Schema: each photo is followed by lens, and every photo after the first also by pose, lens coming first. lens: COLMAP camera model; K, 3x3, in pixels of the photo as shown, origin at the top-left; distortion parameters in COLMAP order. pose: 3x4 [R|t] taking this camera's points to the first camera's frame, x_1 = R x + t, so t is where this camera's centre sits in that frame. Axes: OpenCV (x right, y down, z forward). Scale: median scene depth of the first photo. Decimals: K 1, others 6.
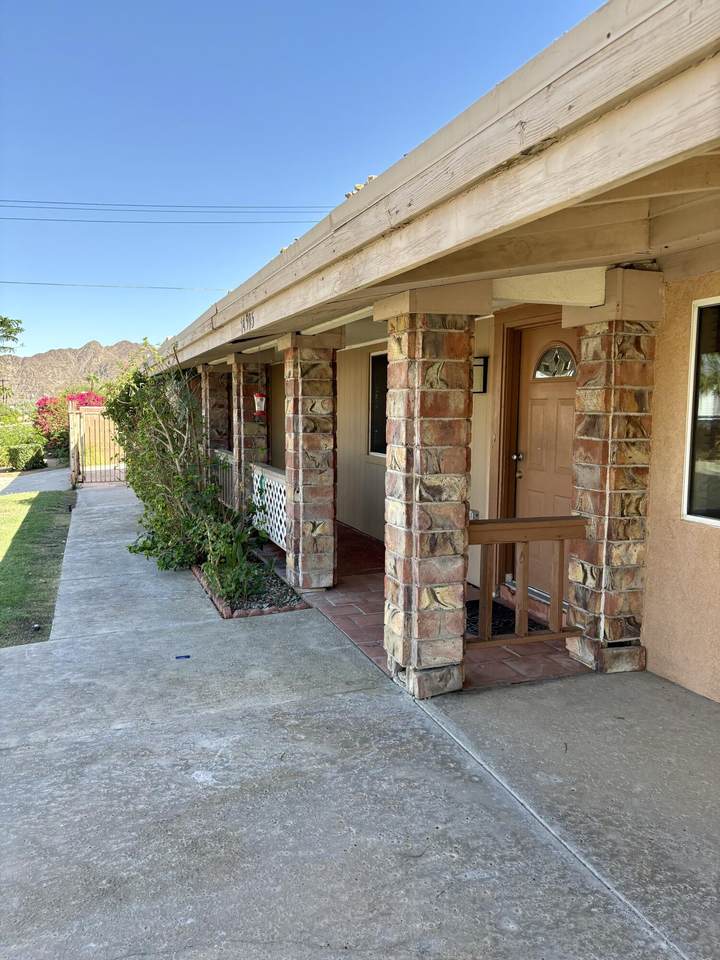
lens RADIAL K [[727.0, 0, 352.7], [0, 727.0, 470.0], [0, 0, 1]] dist [0.068985, -0.075095]
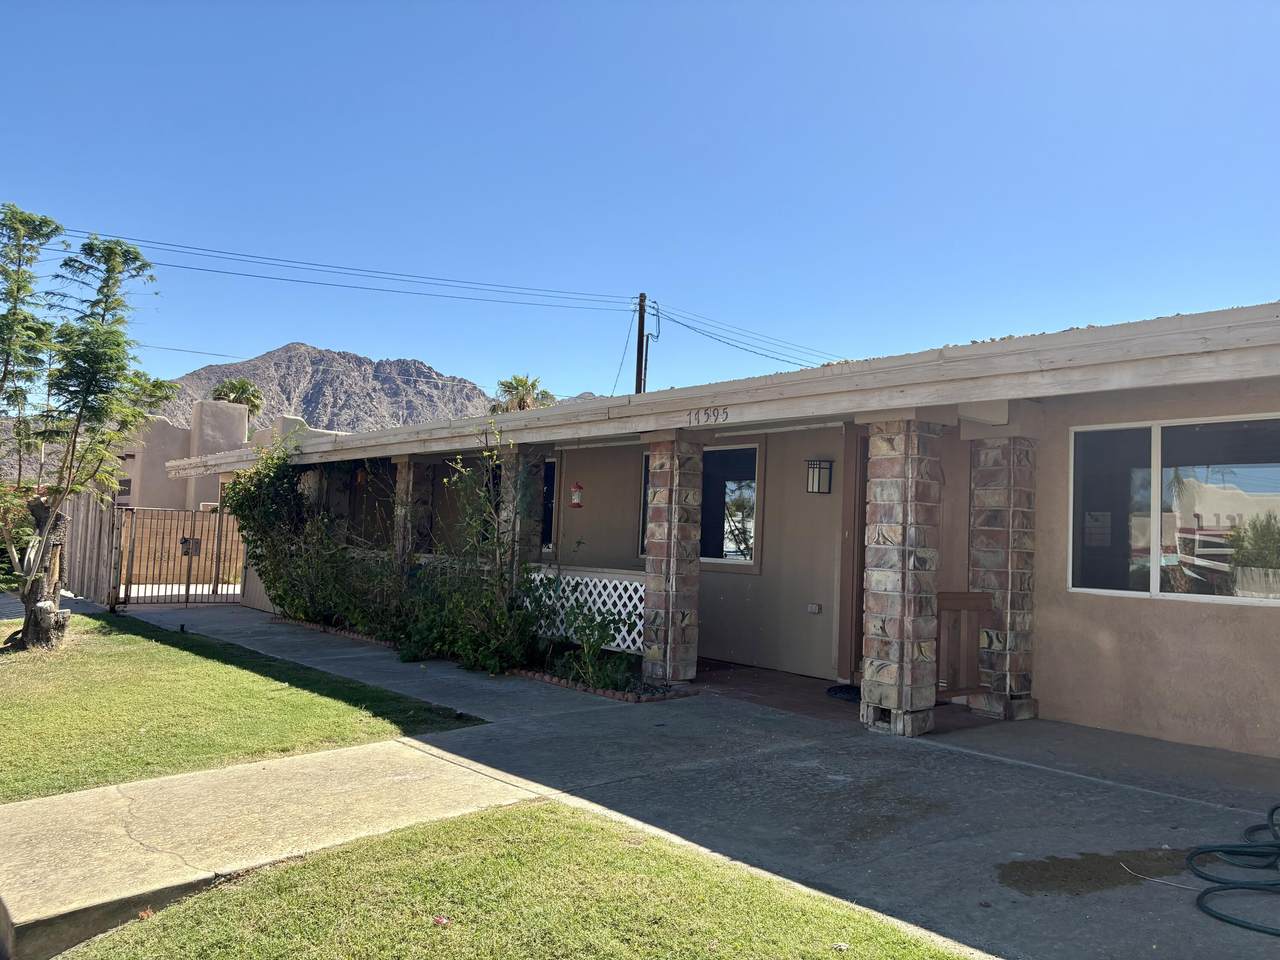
lens RADIAL K [[969.3, 0, 639.8], [0, 969.3, 480.2], [0, 0, 1]] dist [0.068985, -0.075095]
pose [[0.939194, 0.054496, 0.339035, -0.818162], [-0.005768, 0.989691, -0.143101, 0.118595], [-0.343339, 0.132444, 0.929826, -0.355909]]
